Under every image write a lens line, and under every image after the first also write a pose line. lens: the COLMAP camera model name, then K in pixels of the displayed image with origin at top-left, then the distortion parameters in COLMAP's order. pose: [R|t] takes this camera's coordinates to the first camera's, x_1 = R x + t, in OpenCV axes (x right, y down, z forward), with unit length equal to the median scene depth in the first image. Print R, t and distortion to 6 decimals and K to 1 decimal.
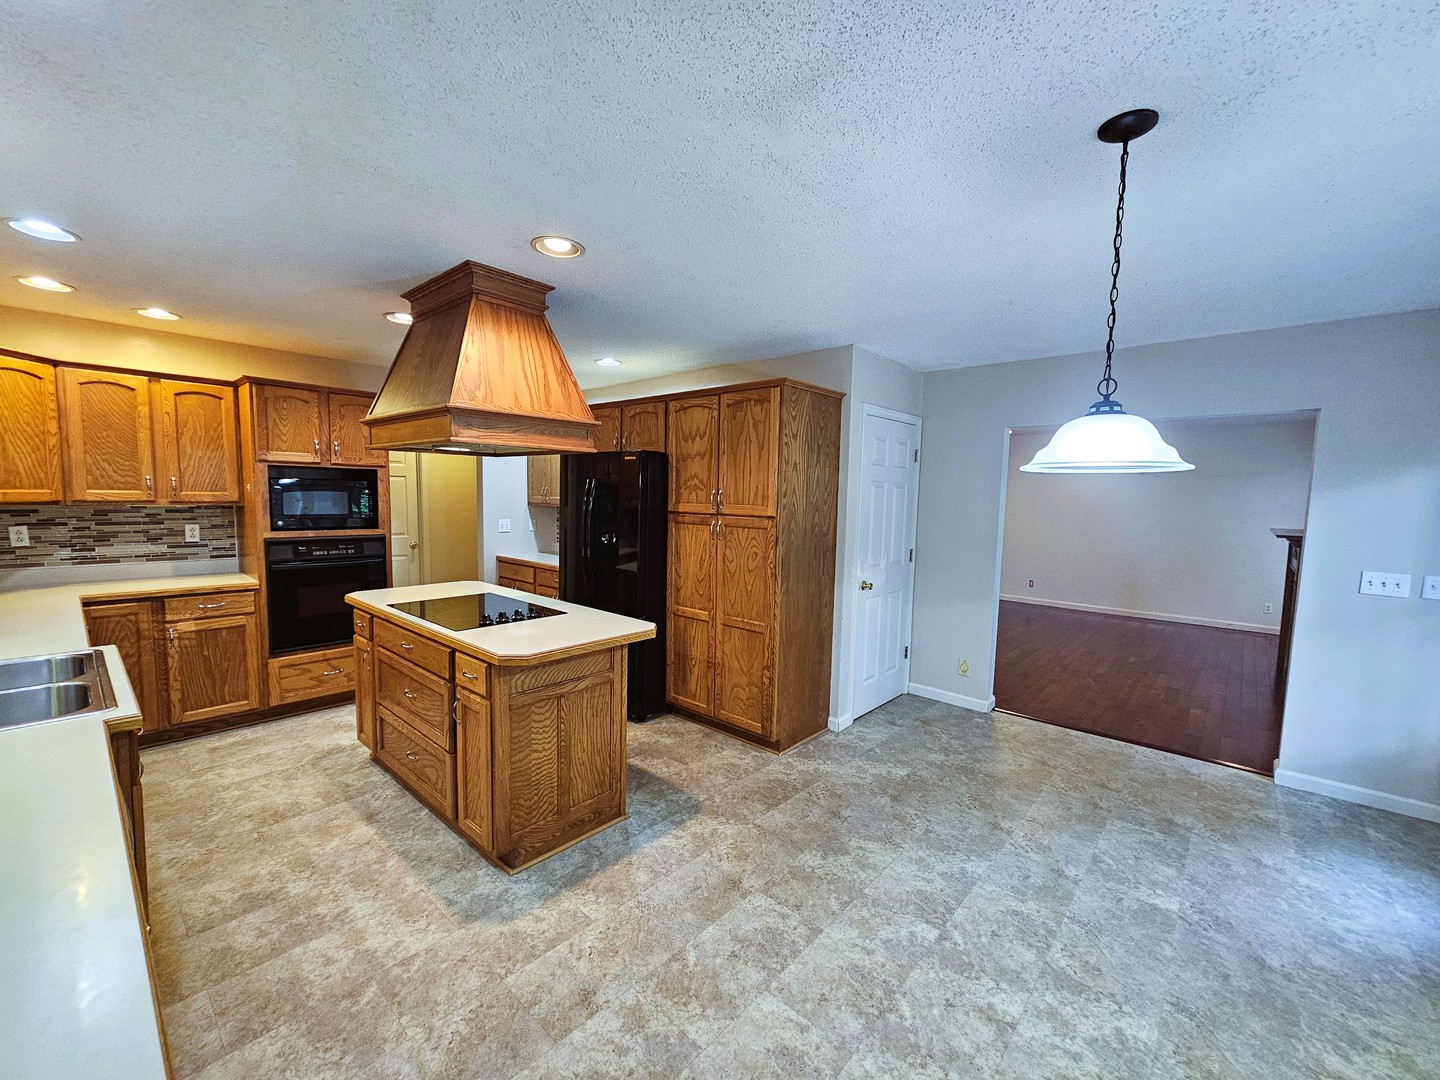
lens RADIAL K [[587.0, 0, 725.4], [0, 587.0, 546.0], [0, 0, 1]] dist [-0.000563, 0.000021]
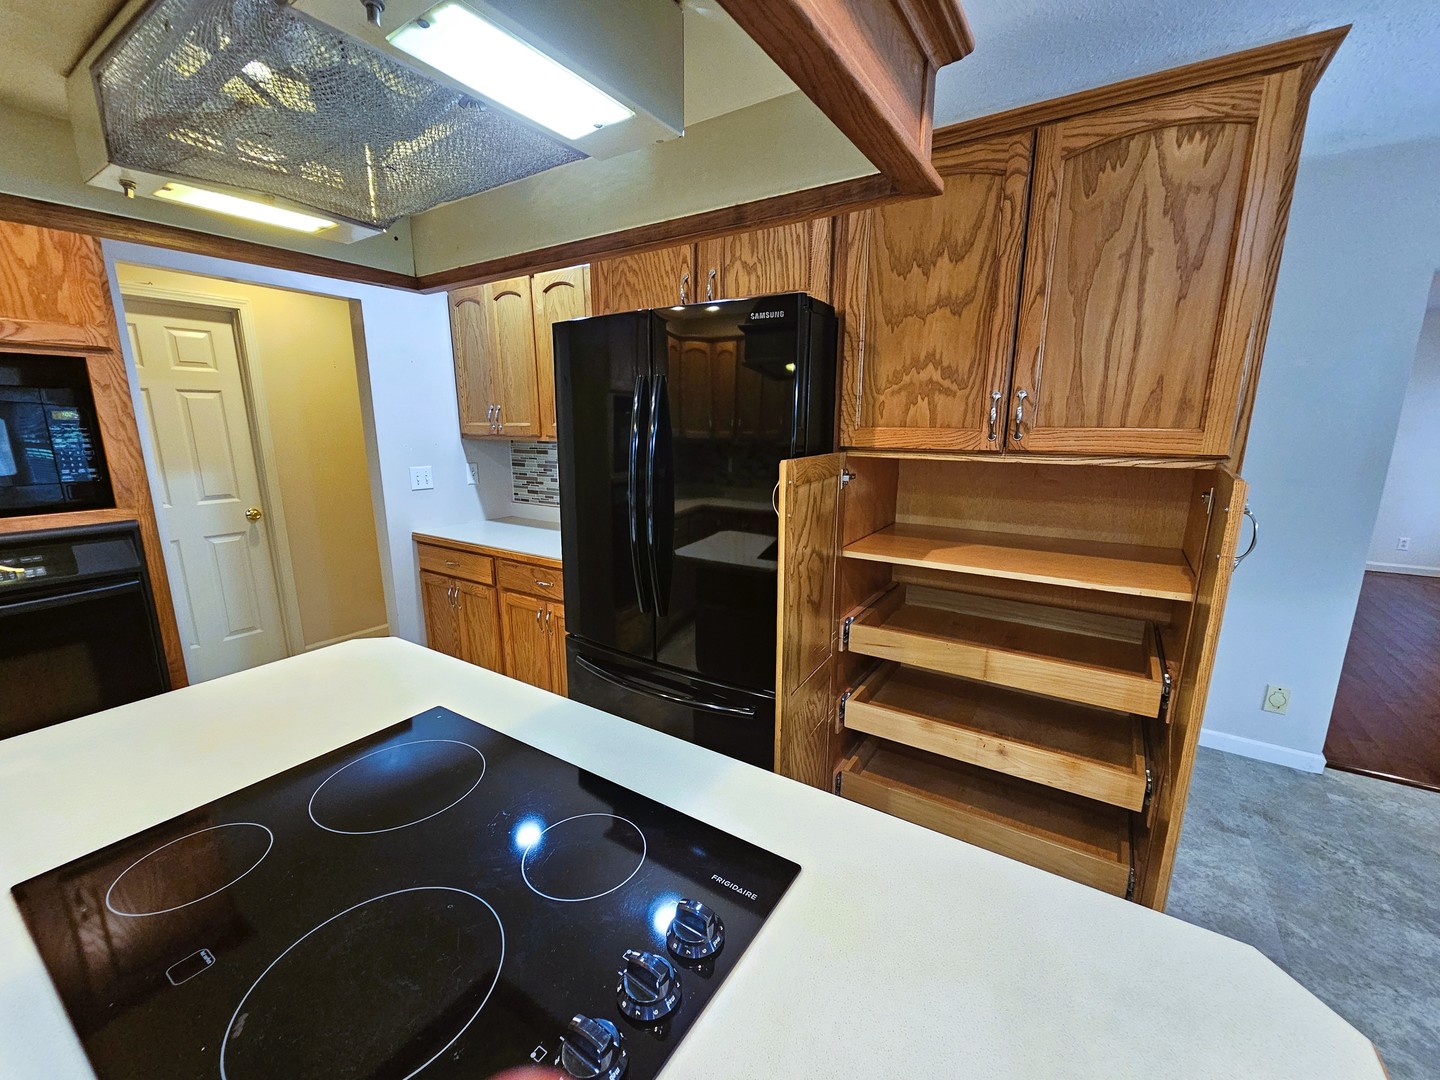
lens RADIAL K [[587.0, 0, 722.3], [0, 587.0, 545.0], [0, 0, 1]] dist [-0.000563, 0.000021]
pose [[0.989325, -0.048332, 0.137479, -0.288575], [0.031624, 0.992122, 0.121218, -0.049603], [-0.142255, -0.115576, 0.983059, 0.669889]]
